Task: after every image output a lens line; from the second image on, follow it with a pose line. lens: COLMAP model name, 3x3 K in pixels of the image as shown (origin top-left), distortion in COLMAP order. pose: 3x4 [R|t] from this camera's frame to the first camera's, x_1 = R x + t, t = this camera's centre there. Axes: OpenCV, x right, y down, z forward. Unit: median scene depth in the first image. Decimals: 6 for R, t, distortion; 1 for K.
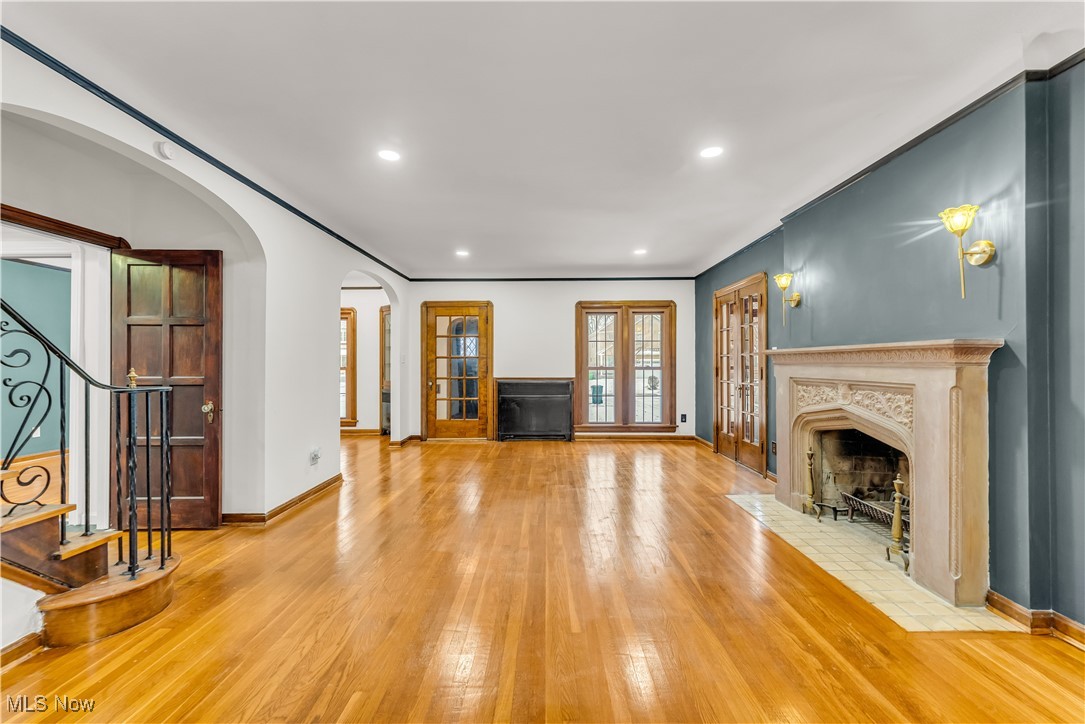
lens RADIAL K [[440.4, 0, 541.2], [0, 440.4, 363.7], [0, 0, 1]] dist [-0.001174, -0.000177]
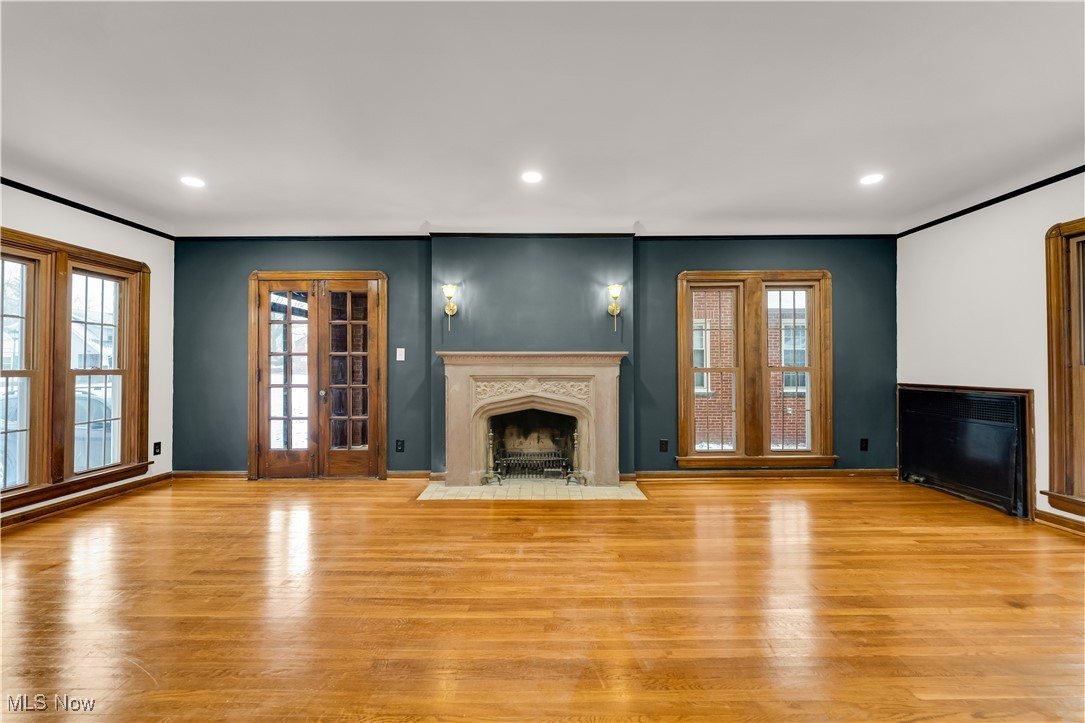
lens RADIAL K [[440.4, 0, 539.4], [0, 440.4, 361.2], [0, 0, 1]] dist [-0.001174, -0.000177]
pose [[-0.014361, 0.013970, 0.999799, -0.374058], [0.000991, 0.999902, -0.013957, 0.005465], [-0.999896, 0.000790, -0.014373, 0.499381]]
